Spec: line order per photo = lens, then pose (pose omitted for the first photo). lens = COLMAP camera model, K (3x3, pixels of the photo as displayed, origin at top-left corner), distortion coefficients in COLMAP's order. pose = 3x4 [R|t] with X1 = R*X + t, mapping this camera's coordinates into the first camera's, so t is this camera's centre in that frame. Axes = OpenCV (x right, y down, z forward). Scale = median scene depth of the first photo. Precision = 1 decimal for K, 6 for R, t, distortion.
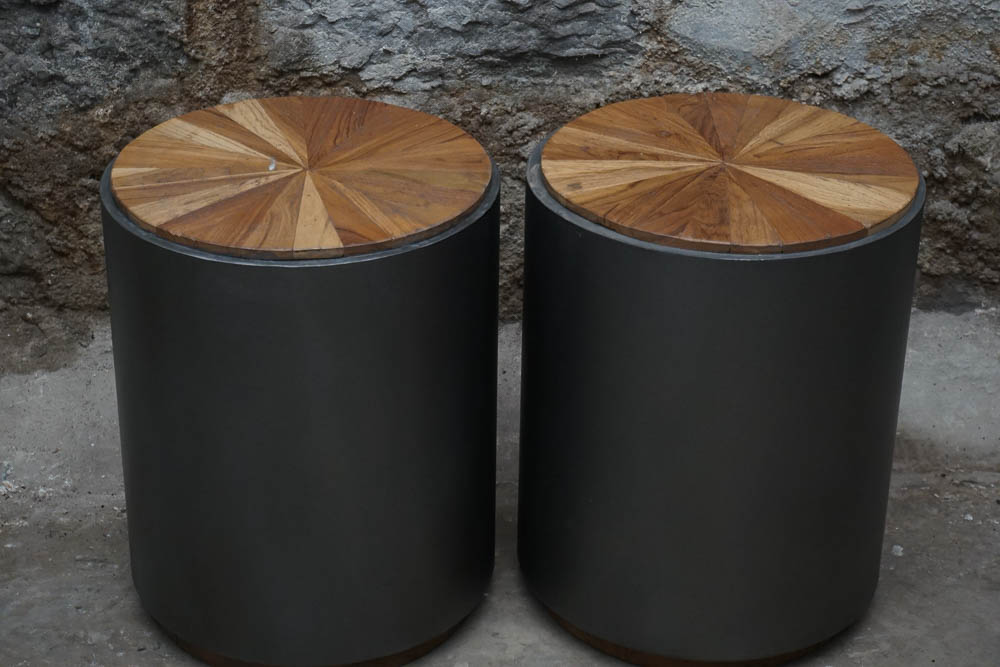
lens RADIAL K [[2025.9, 0, 500.0], [0, 2025.9, 333.5], [0, 0, 1]] dist [0.051500, 0.106417]
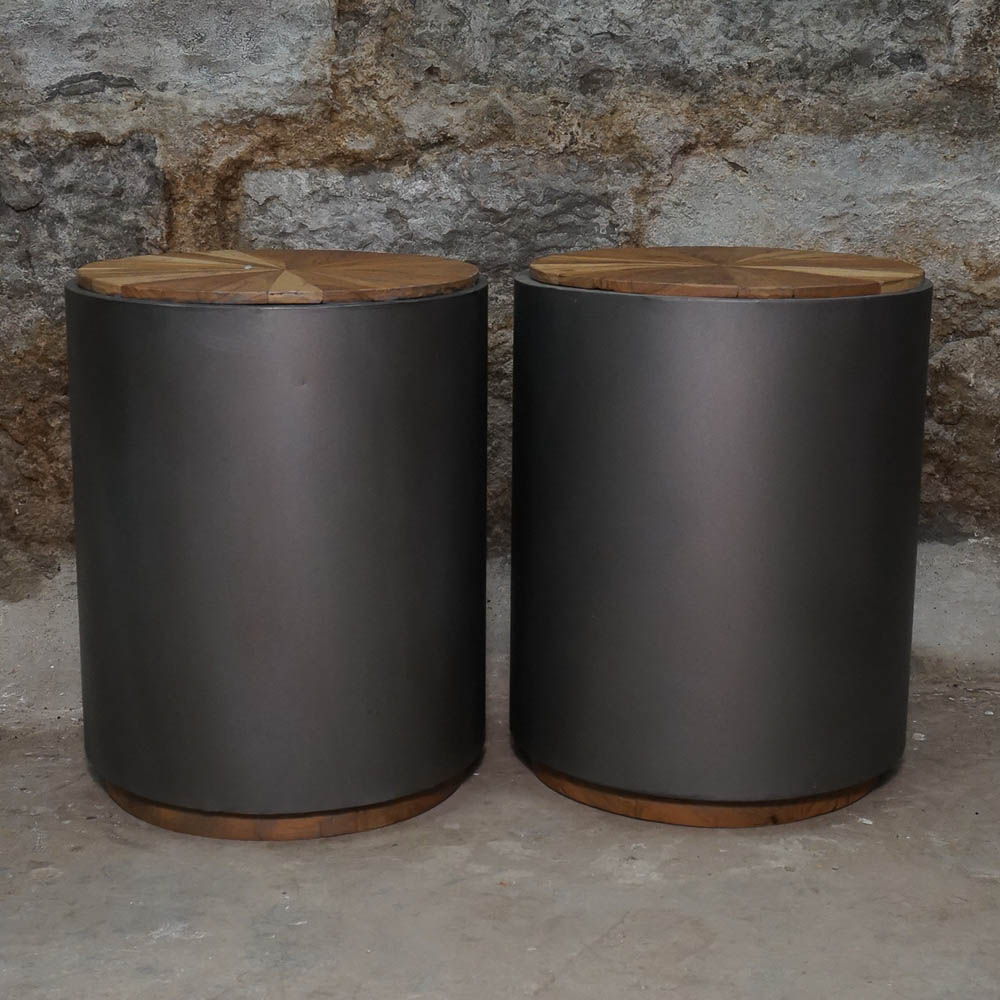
lens RADIAL K [[1776.6, 0, 500.0], [0, 1776.6, 500.0], [0, 0, 1]] dist [0.002001, 0.106975]
pose [[0.999621, -0.012224, 0.024663, -0.013262], [0.018407, 0.963034, -0.268750, 0.207656], [-0.020467, 0.269103, 0.962894, 0.186151]]
